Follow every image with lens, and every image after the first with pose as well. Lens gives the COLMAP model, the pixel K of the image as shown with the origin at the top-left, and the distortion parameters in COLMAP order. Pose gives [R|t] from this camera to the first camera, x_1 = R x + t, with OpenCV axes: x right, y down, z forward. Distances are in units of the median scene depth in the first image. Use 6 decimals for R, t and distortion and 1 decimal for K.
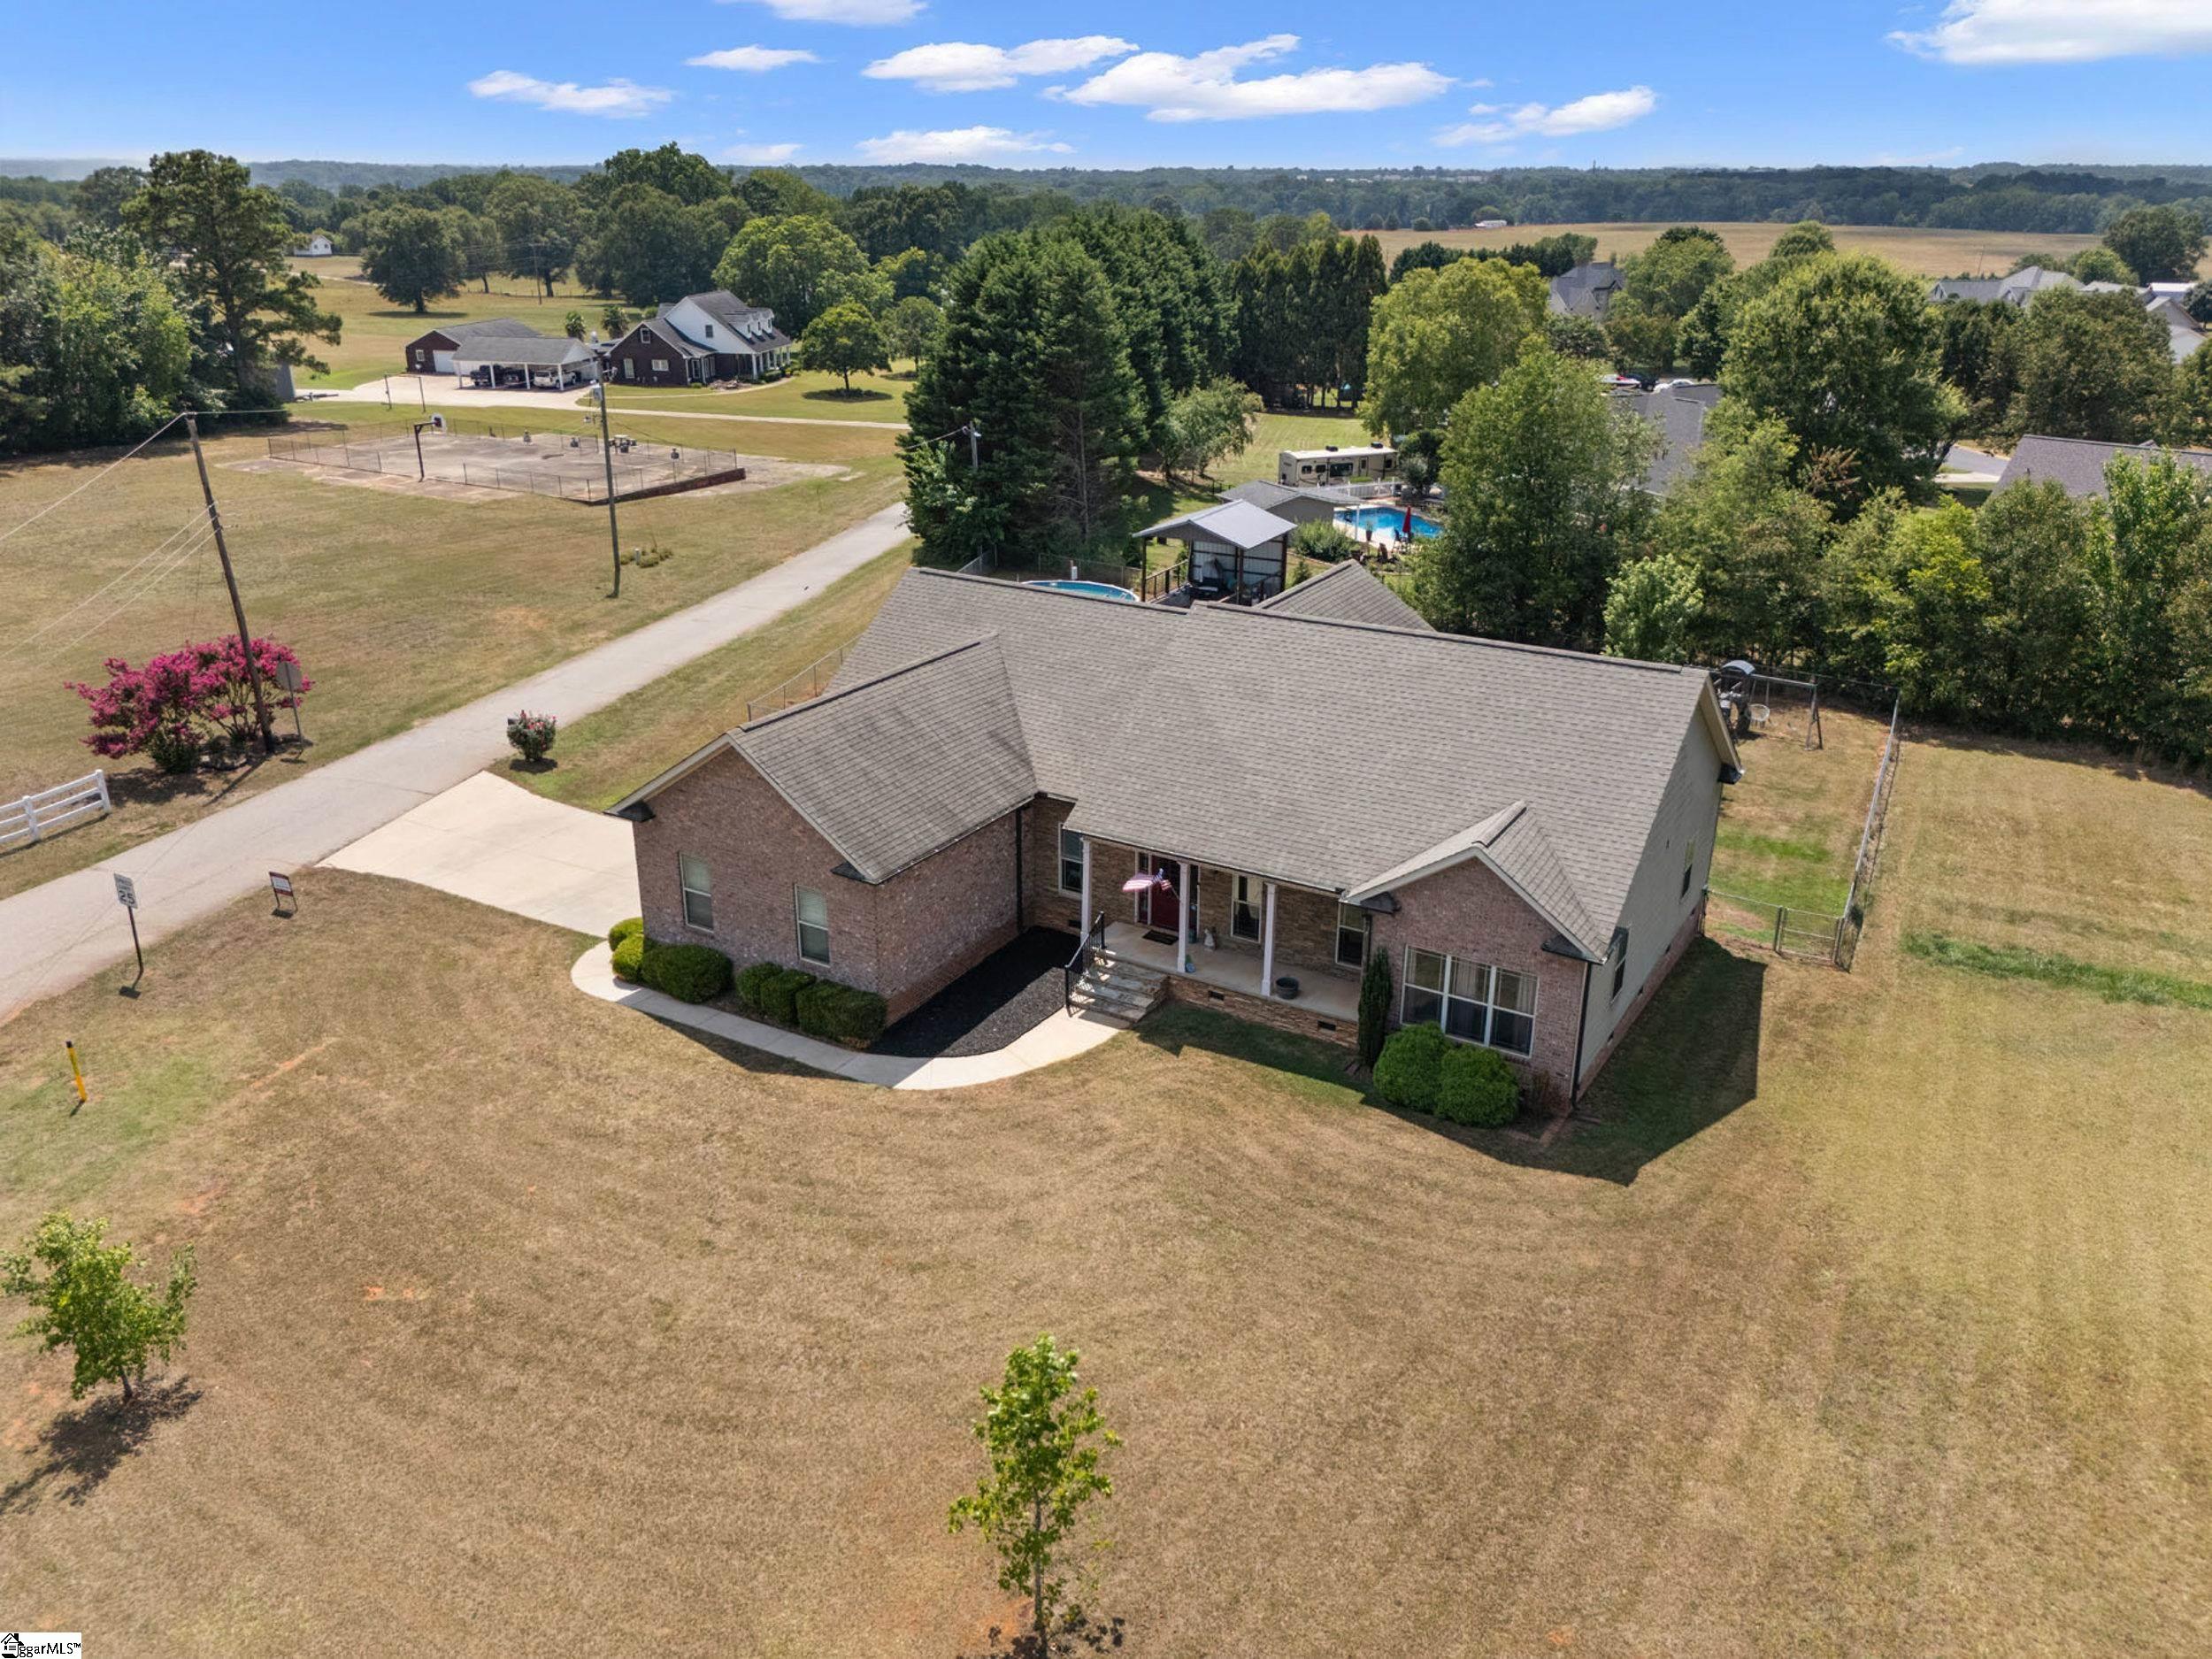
lens RADIAL K [[1662.0, 0, 1077.2], [0, 1662.0, 818.1], [0, 0, 1]] dist [0.087962, -0.123862]
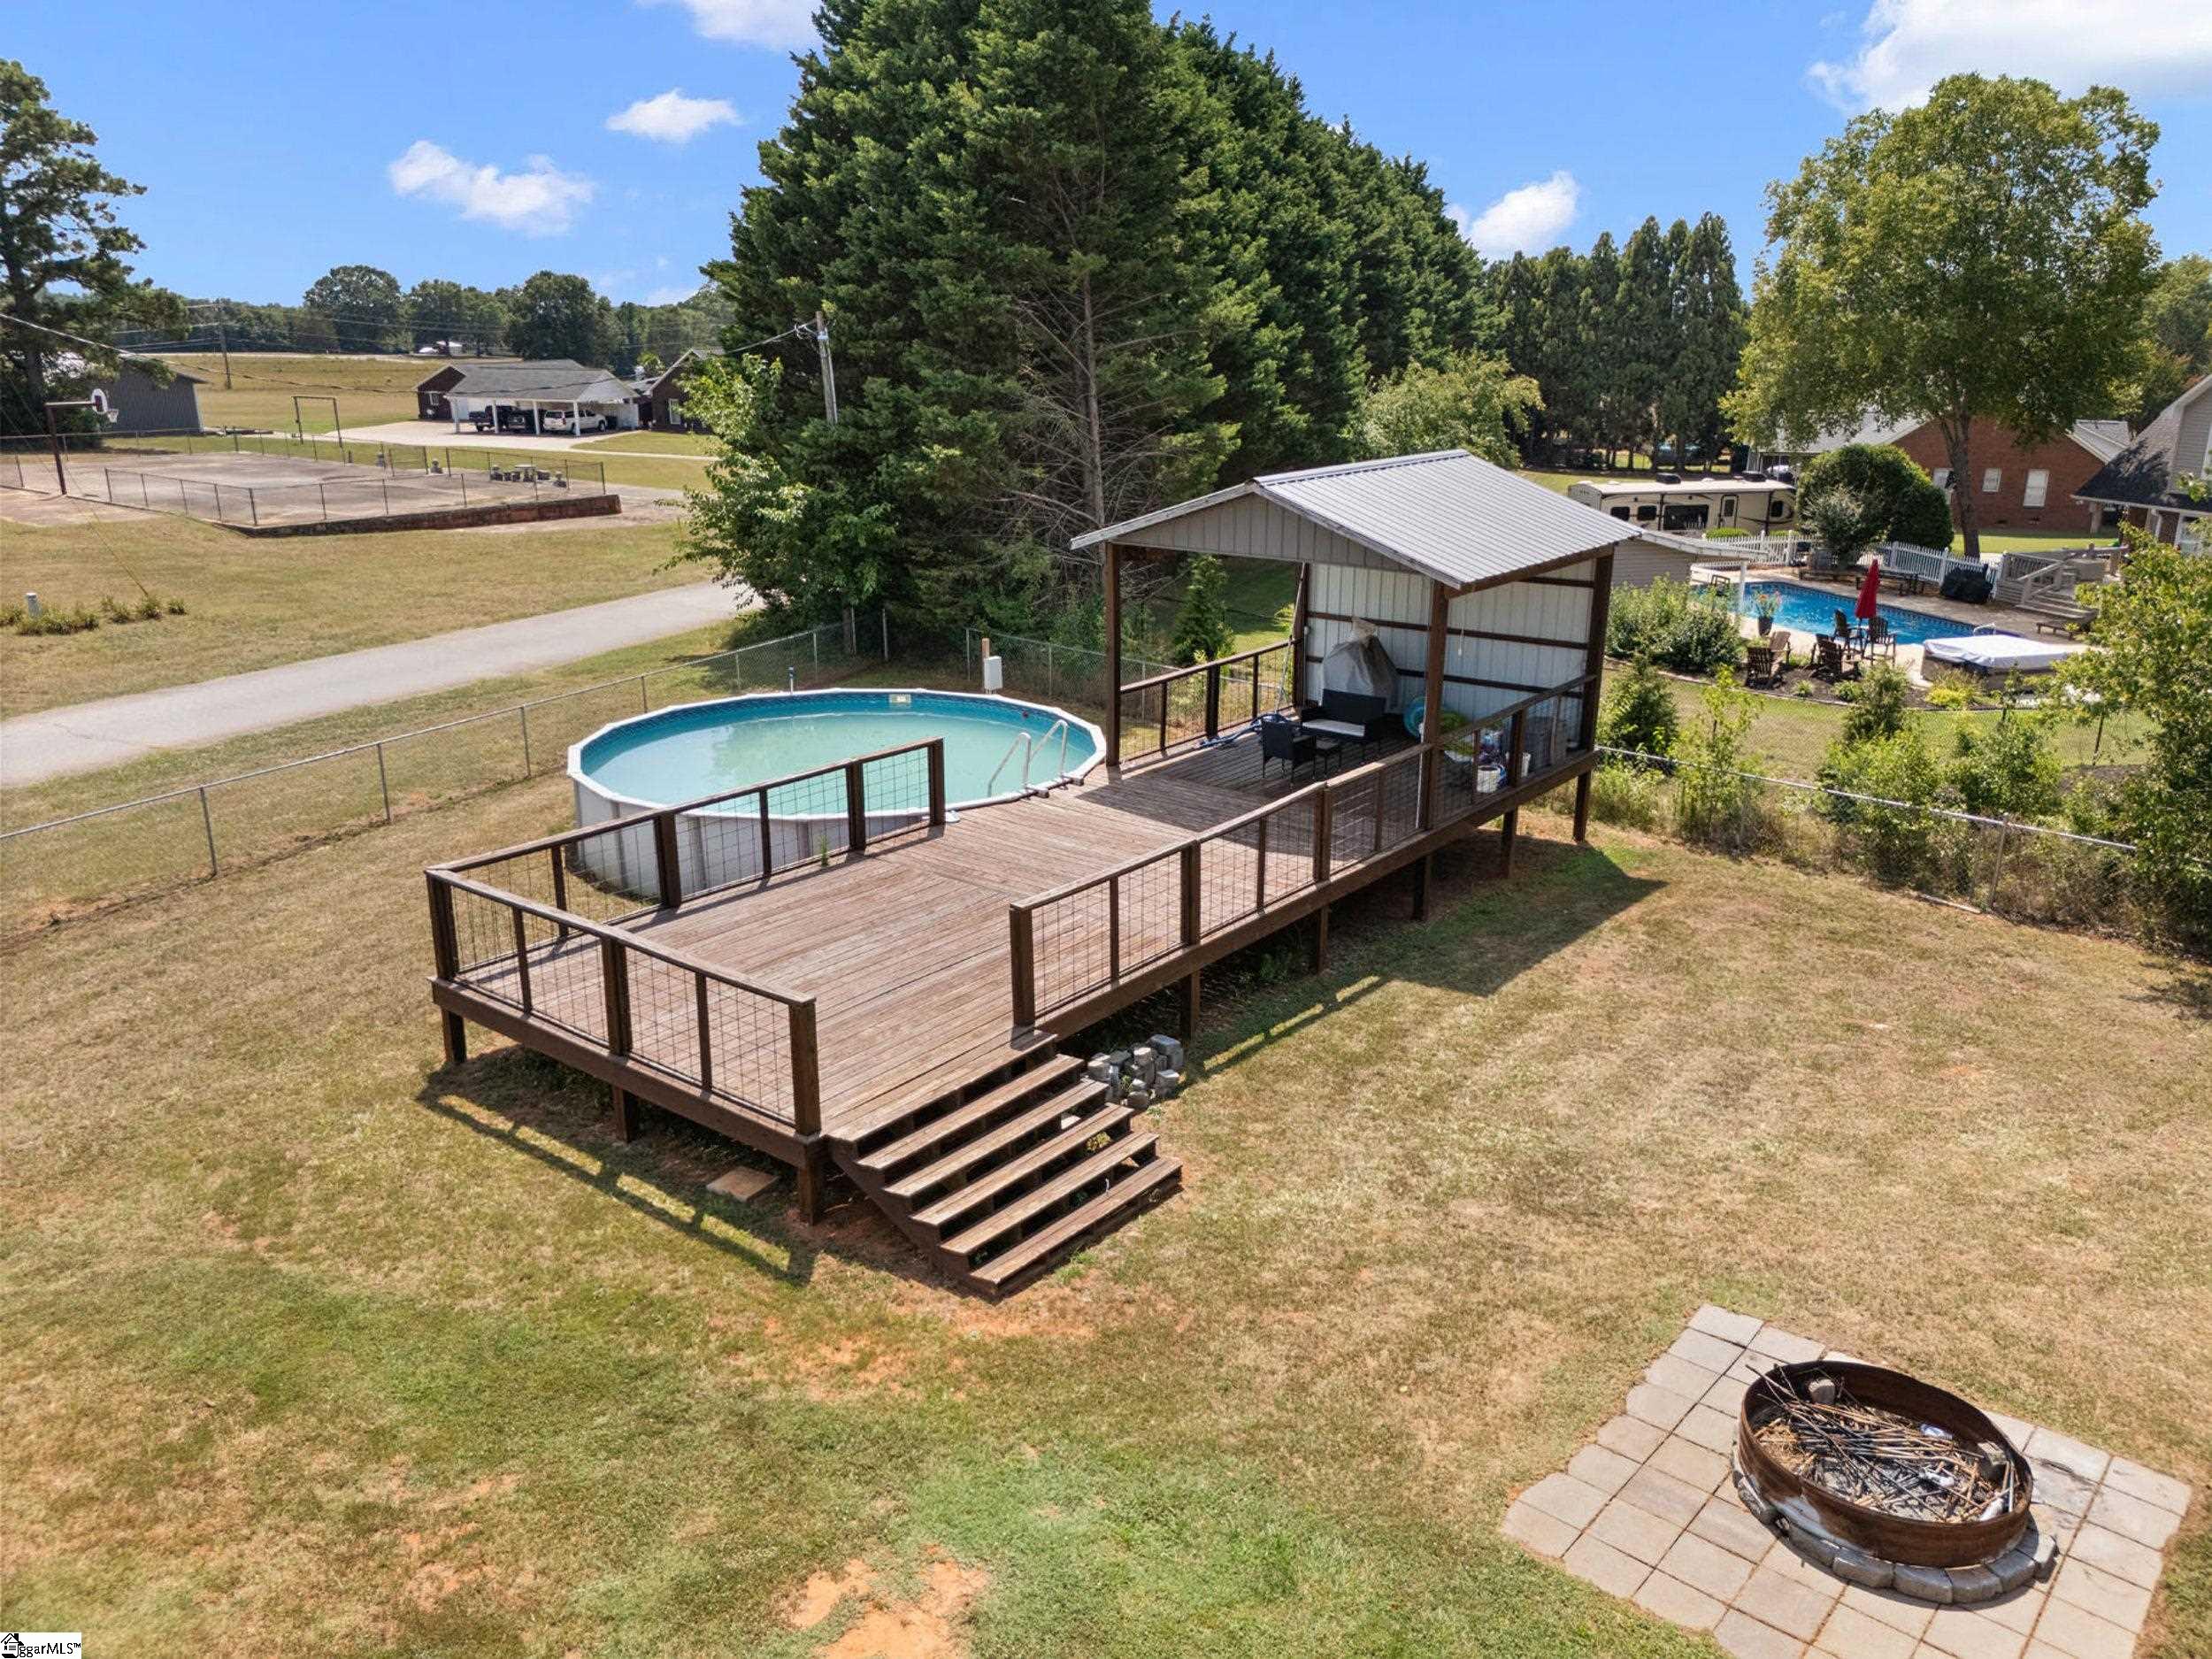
lens RADIAL K [[1662.0, 0, 1077.2], [0, 1662.0, 818.1], [0, 0, 1]] dist [0.087962, -0.123862]
pose [[0.987437, 0.043093, -0.152026, 0.052563], [-0.054515, 0.995929, -0.071784, -0.064100], [0.148313, 0.079170, 0.985766, 0.459048]]
